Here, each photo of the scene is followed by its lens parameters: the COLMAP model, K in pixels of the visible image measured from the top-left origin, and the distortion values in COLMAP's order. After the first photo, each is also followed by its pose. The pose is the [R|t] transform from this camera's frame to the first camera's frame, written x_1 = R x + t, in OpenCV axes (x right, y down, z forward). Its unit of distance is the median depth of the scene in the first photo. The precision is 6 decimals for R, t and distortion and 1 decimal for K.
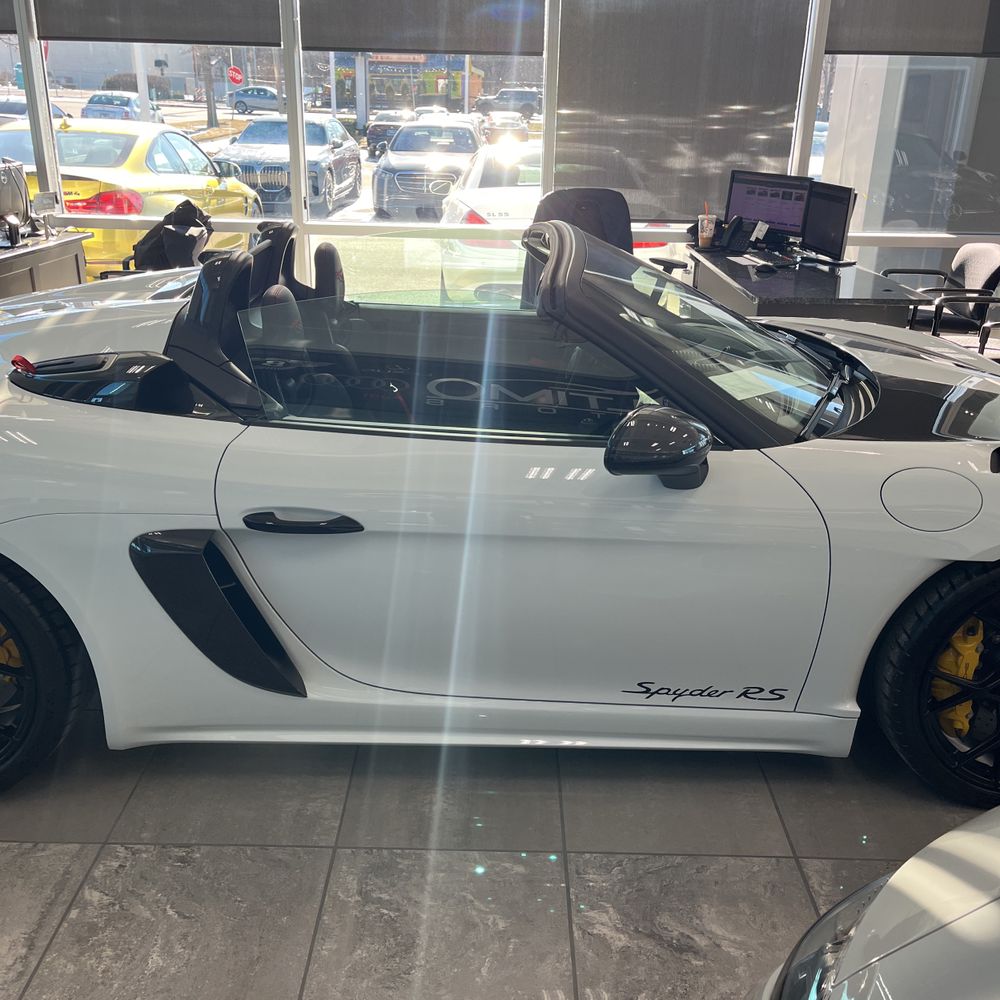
lens RADIAL K [[1018.7, 0, 500.0], [0, 1018.7, 500.0], [0, 0, 1]] dist [0.048114, -0.054401]
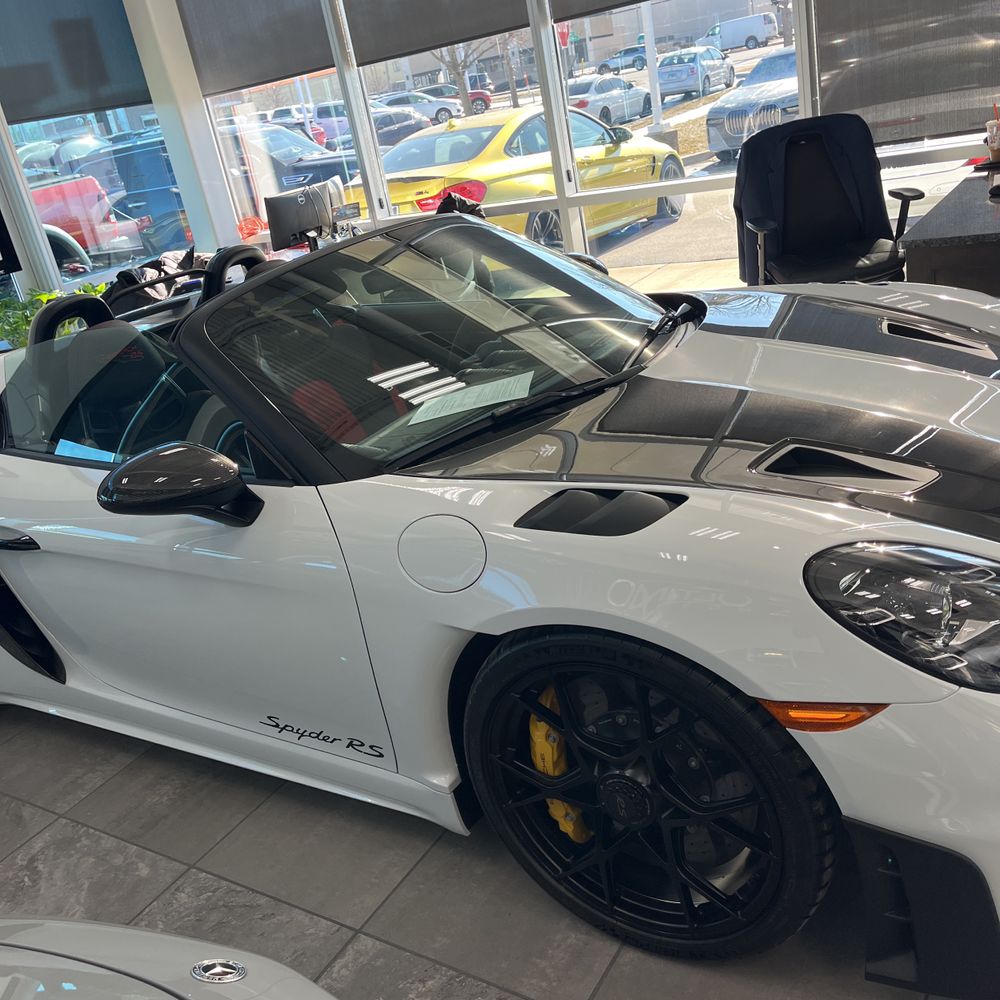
lens RADIAL K [[1018.7, 0, 500.0], [0, 1018.7, 500.0], [0, 0, 1]] dist [0.048114, -0.054401]
pose [[0.822279, 0.036444, -0.567916, 0.346658], [-0.002813, 0.998195, 0.059984, -0.035085], [0.569077, -0.047726, 0.820898, 0.130795]]
